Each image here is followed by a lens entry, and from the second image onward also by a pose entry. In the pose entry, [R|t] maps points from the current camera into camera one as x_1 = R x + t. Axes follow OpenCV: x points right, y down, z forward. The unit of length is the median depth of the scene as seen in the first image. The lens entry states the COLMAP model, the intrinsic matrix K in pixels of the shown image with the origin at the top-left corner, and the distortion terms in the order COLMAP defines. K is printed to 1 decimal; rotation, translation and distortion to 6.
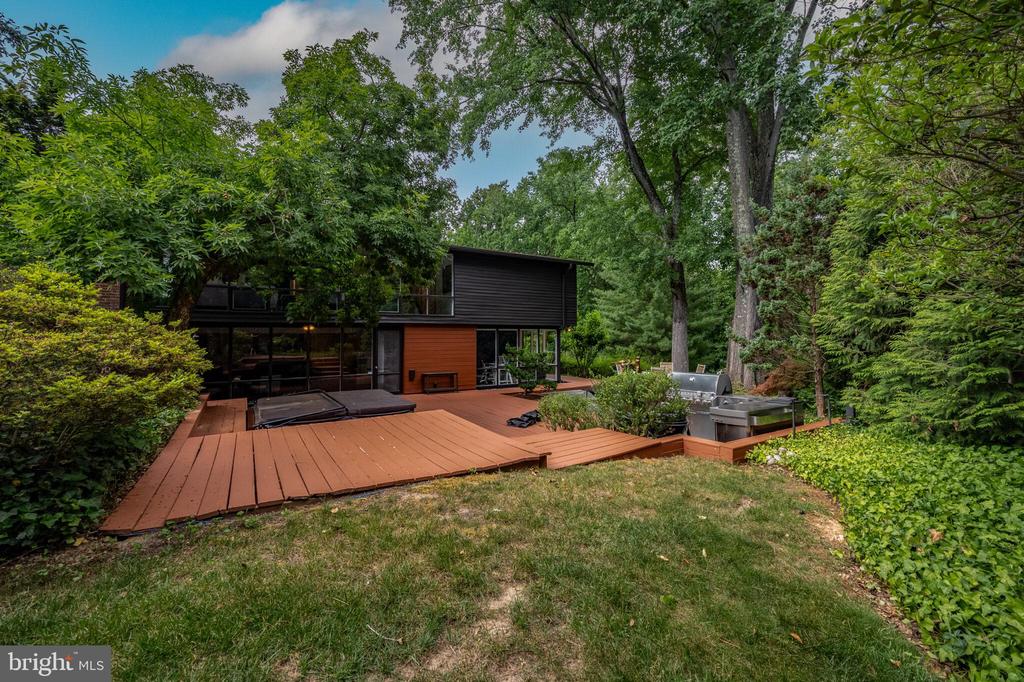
lens RADIAL K [[422.4, 0, 522.5], [0, 422.4, 336.2], [0, 0, 1]] dist [0.000785, -0.000036]
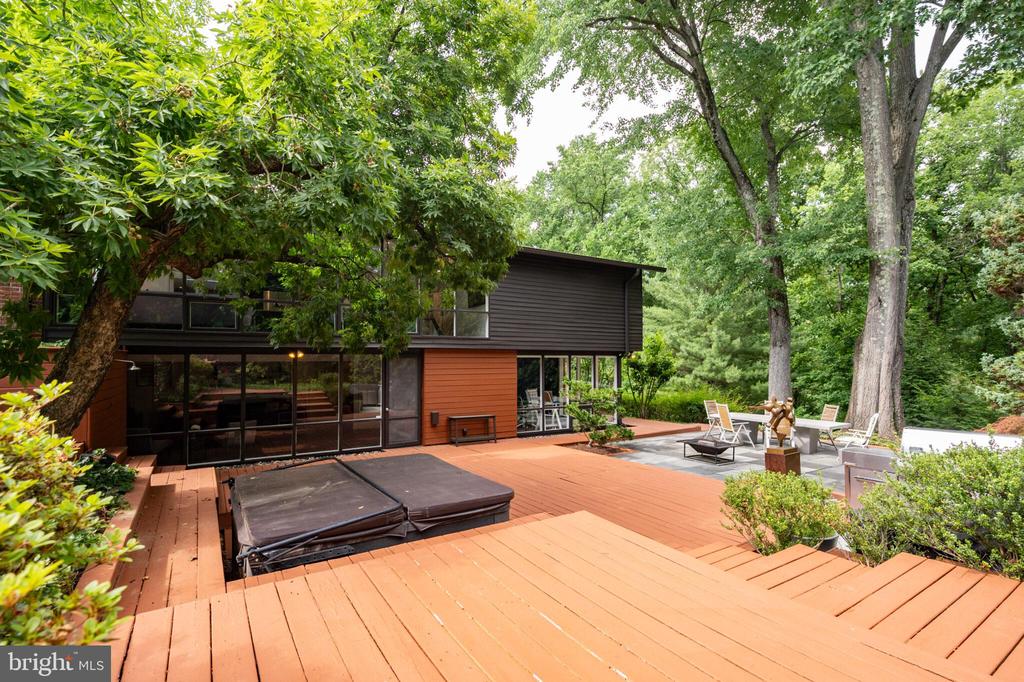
lens RADIAL K [[468.9, 0, 505.8], [0, 468.9, 362.2], [0, 0, 1]] dist [-0.002804, 0.000162]
pose [[0.999997, 0.000313, -0.002338, -0.125038], [-0.000309, 0.999998, 0.002001, -0.007316], [0.002339, -0.002000, 0.999995, 0.175295]]
